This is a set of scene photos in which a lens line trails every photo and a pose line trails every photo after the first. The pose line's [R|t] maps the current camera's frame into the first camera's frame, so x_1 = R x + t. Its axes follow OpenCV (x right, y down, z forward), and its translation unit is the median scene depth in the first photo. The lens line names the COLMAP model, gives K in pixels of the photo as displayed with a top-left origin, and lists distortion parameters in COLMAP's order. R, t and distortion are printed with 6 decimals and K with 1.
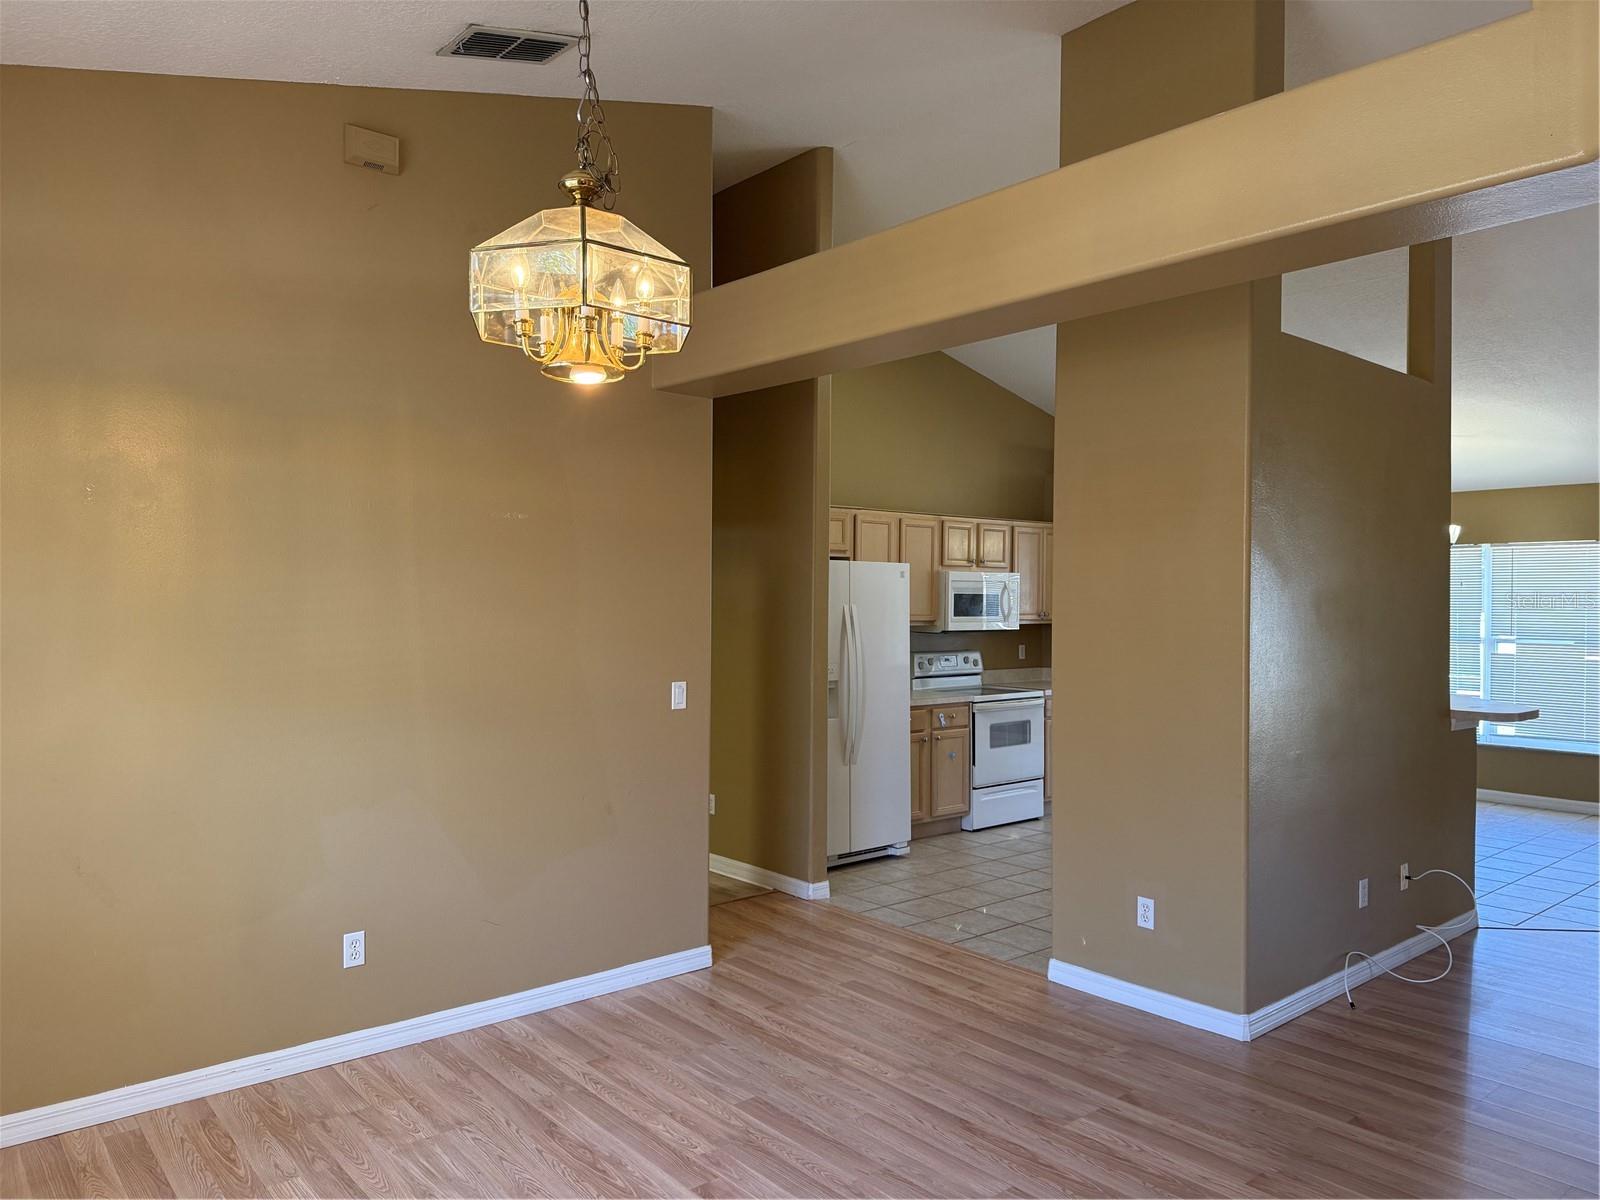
lens RADIAL K [[1114.1, 0, 800.0], [0, 1114.1, 600.0], [0, 0, 1]] dist [0.005463, 0.003259]
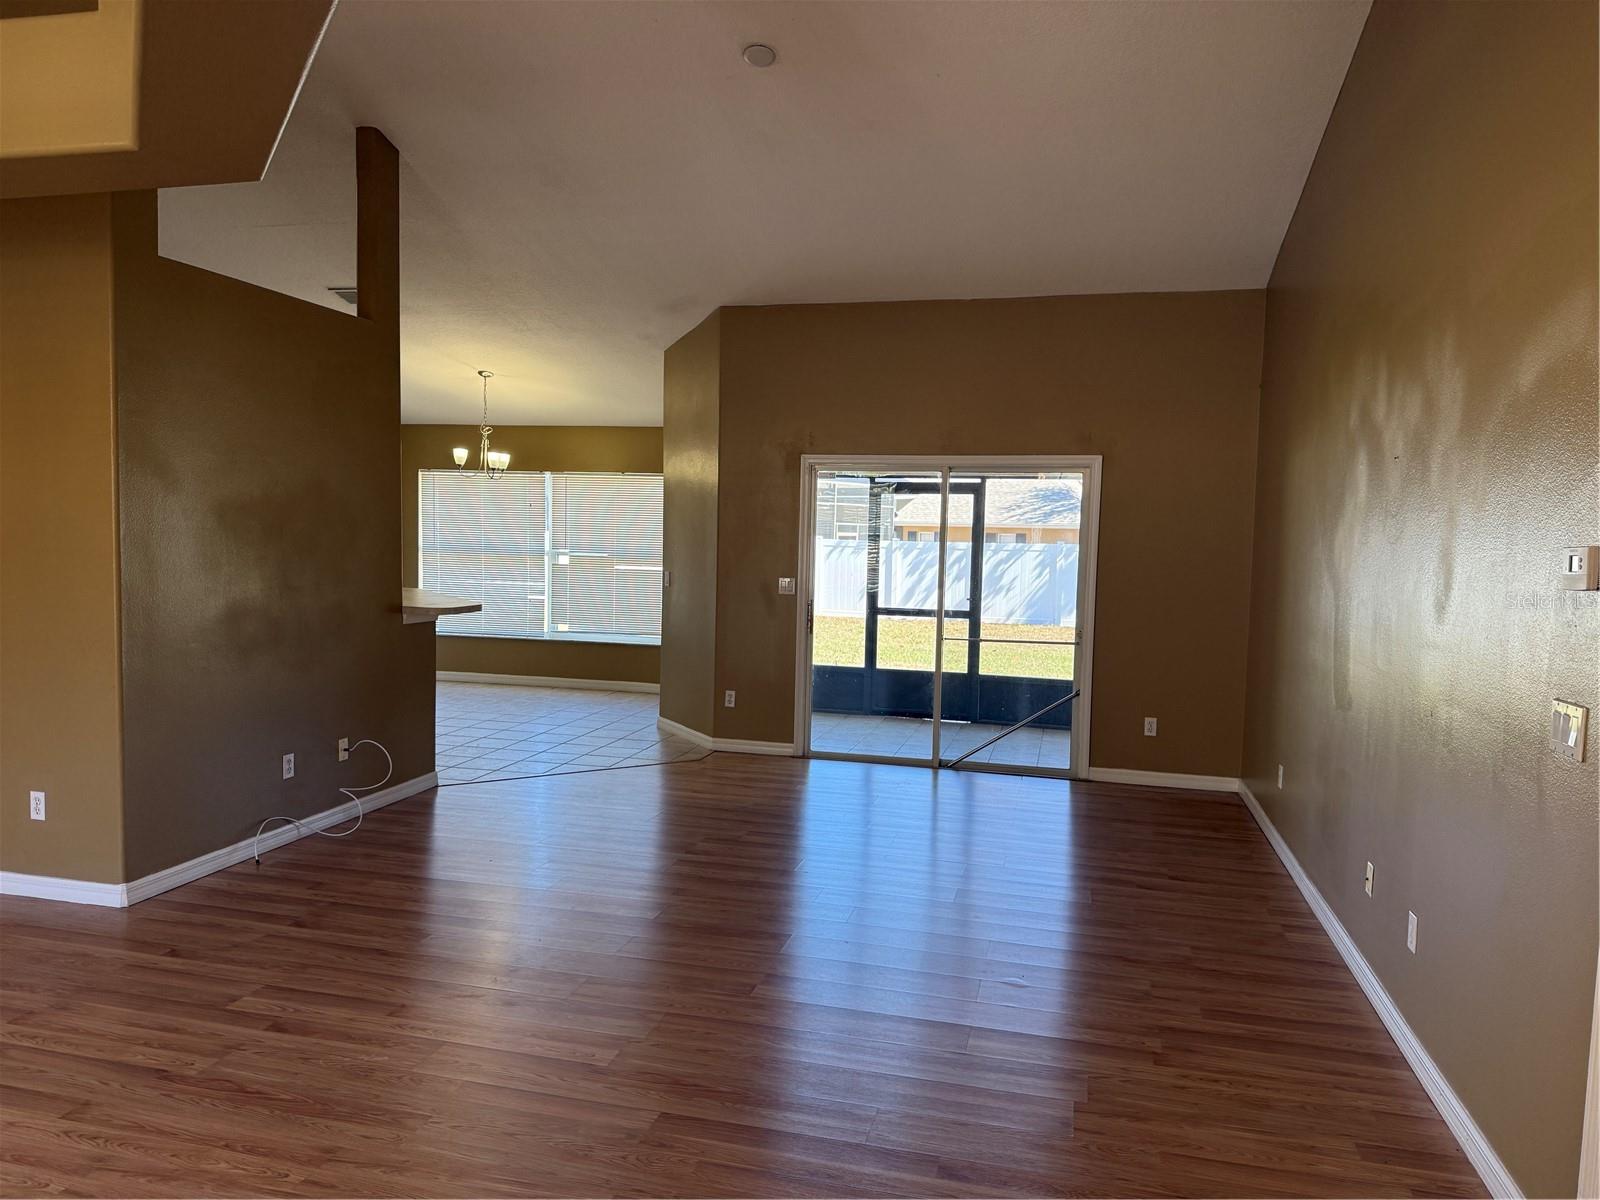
lens RADIAL K [[1102.9, 0, 800.0], [0, 1102.9, 600.0], [0, 0, 1]] dist [0.039692, -0.081976]
pose [[0.811979, -0.024615, 0.583167, 0.245452], [-0.016086, 0.997787, 0.064513, 0.009643], [-0.583465, -0.061764, 0.809786, -0.196101]]
